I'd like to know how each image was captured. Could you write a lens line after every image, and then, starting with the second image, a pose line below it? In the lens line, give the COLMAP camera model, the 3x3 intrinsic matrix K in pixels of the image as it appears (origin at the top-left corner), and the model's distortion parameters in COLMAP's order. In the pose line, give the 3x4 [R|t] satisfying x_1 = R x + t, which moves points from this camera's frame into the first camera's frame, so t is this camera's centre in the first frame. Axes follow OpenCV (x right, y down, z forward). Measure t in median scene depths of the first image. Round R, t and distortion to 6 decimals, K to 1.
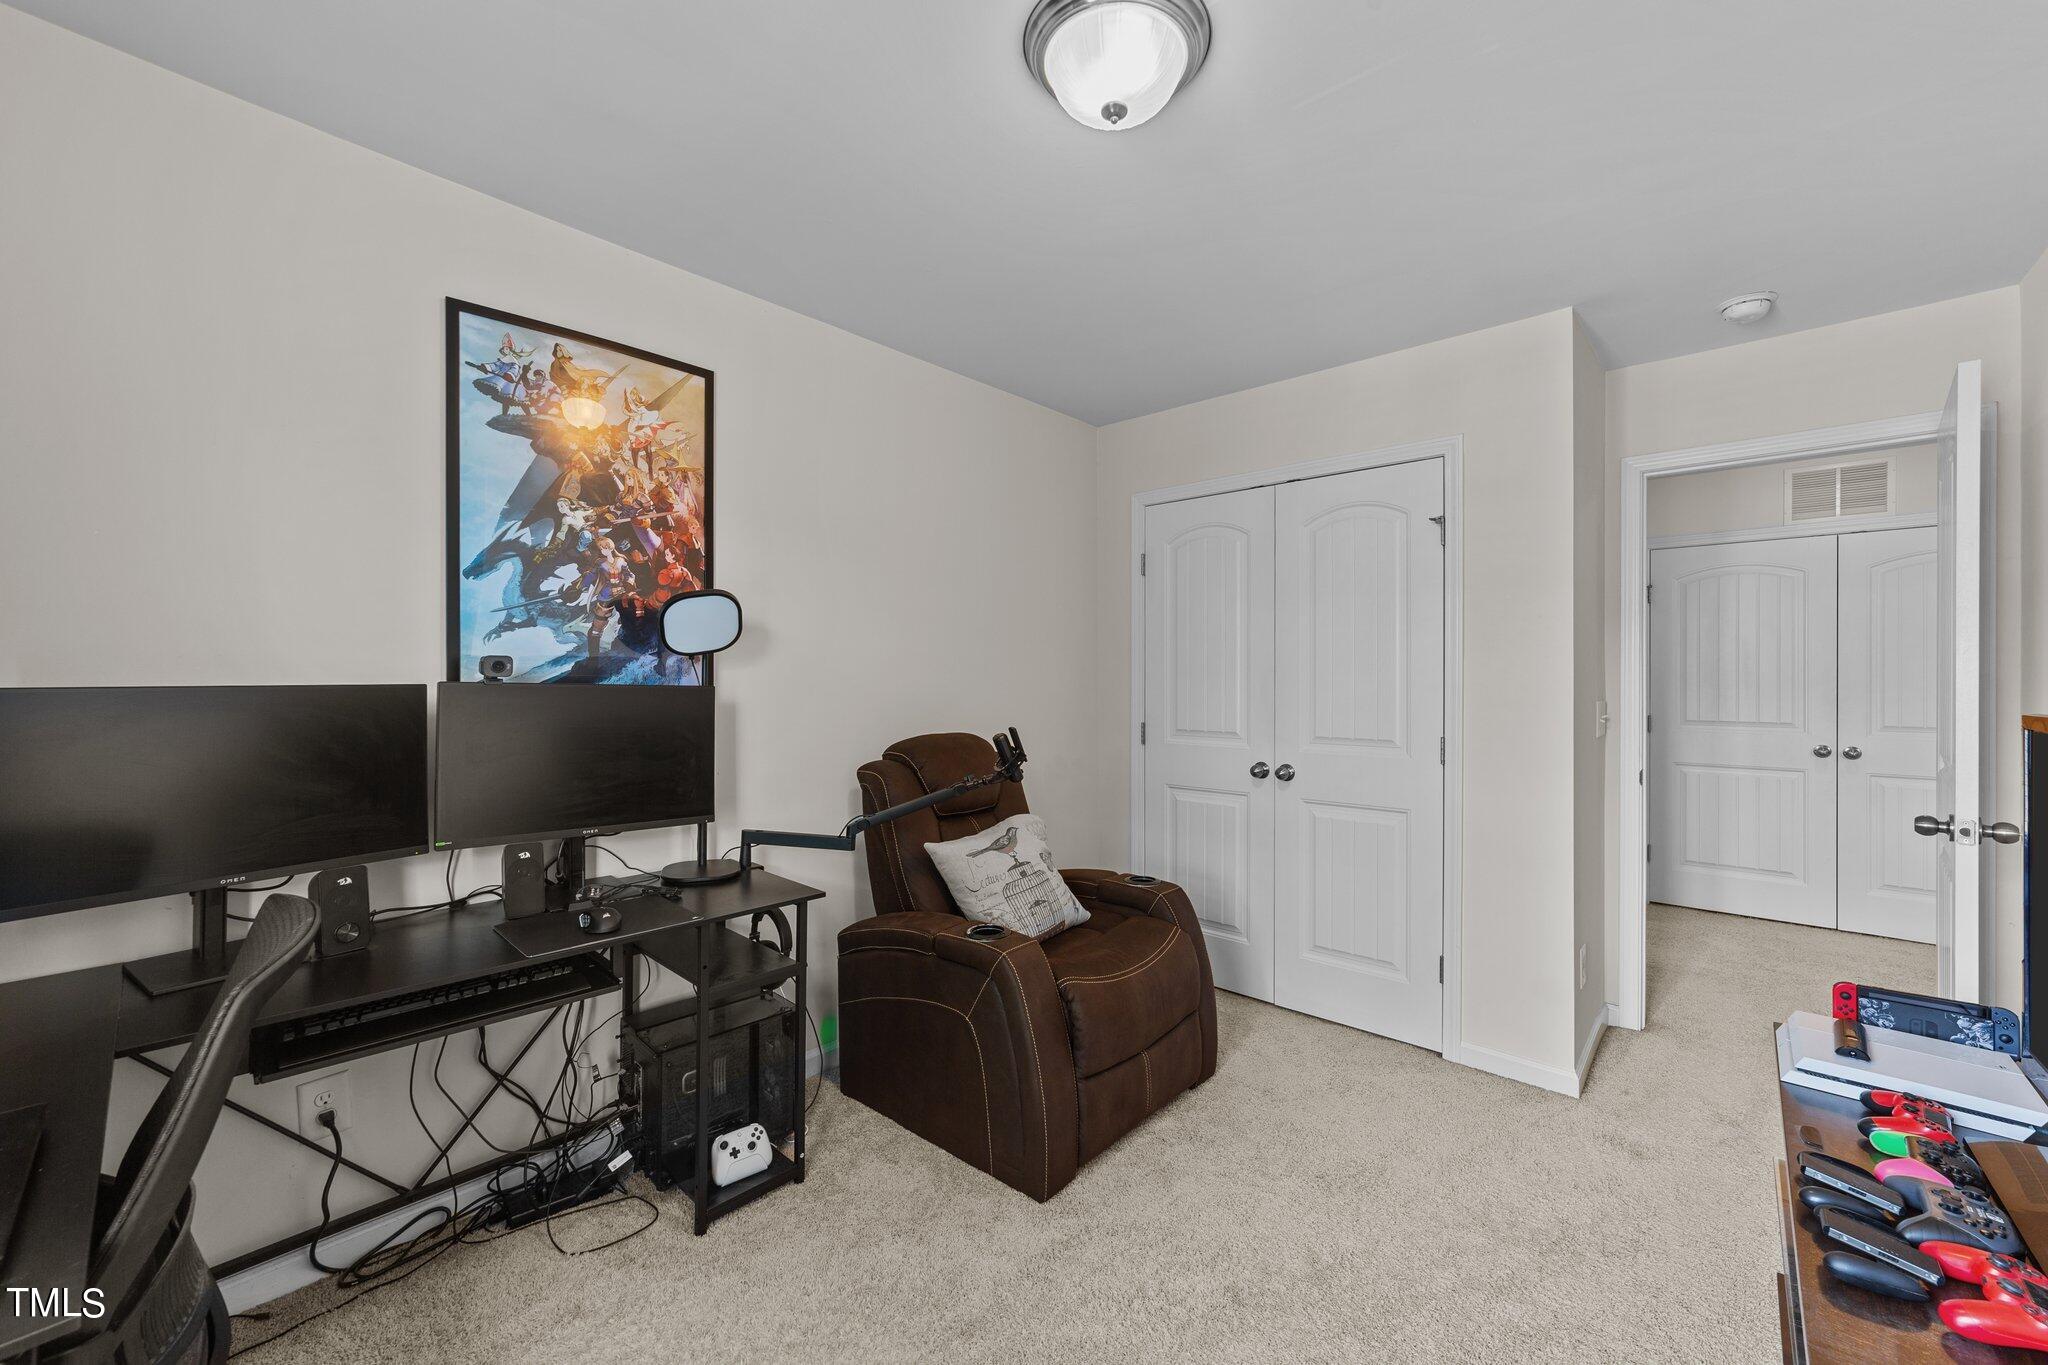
lens RADIAL K [[789.4, 0, 1022.8], [0, 789.4, 682.8], [0, 0, 1]] dist [-0.011525, 0.006303]
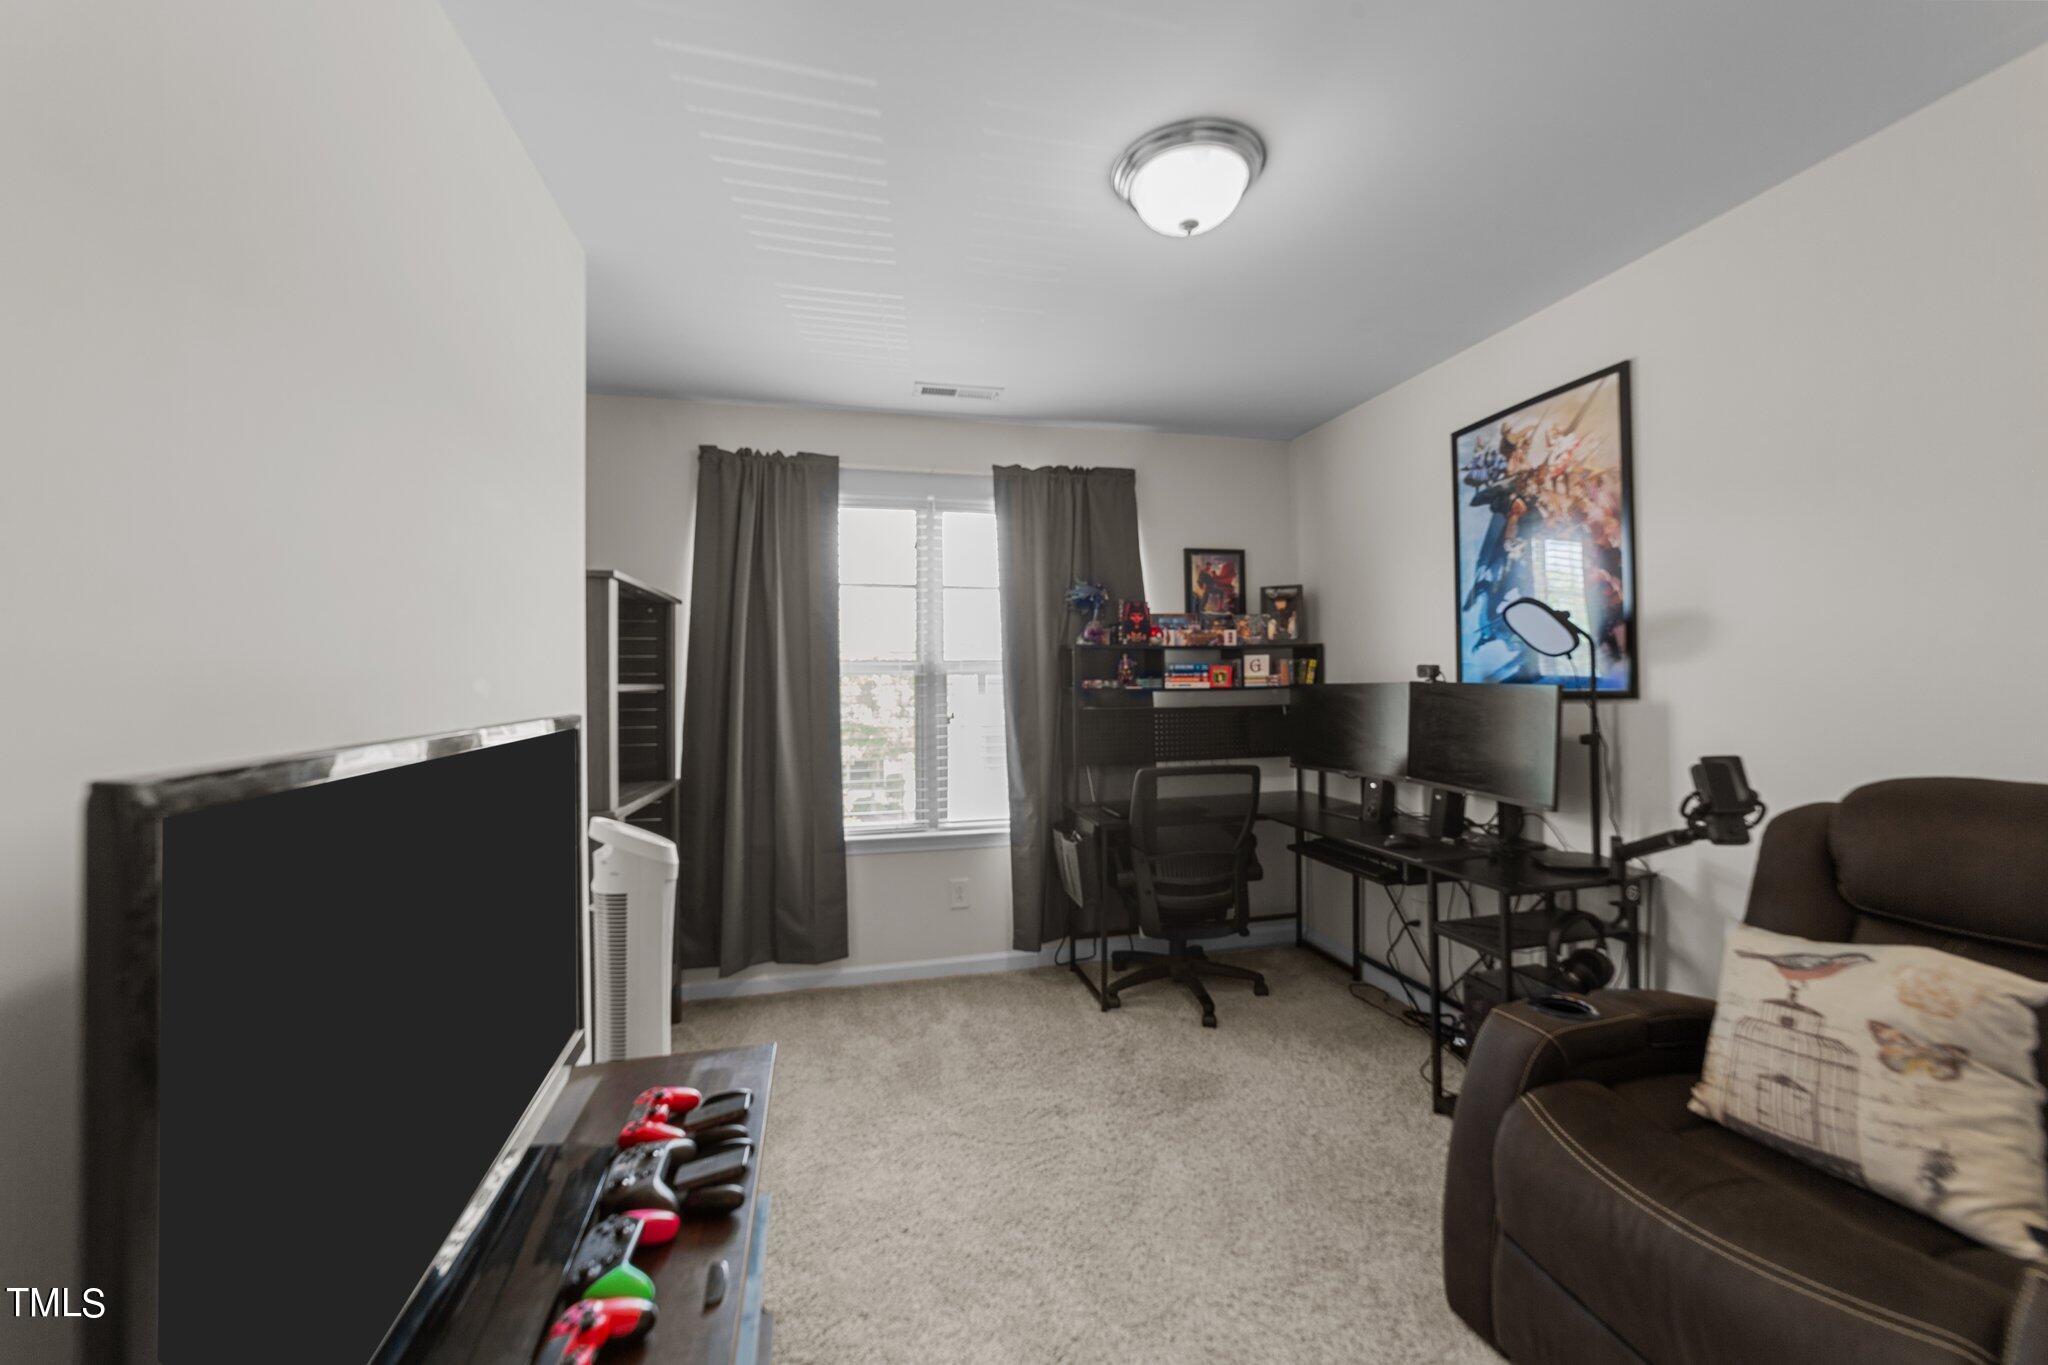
lens RADIAL K [[789.4, 0, 1021.9], [0, 789.4, 675.6], [0, 0, 1]] dist [-0.011525, 0.006303]
pose [[-0.548349, -0.002918, -0.836244, 0.942270], [0.003807, 0.999975, -0.005986, -0.005441], [0.836241, -0.006466, -0.548324, 1.040056]]
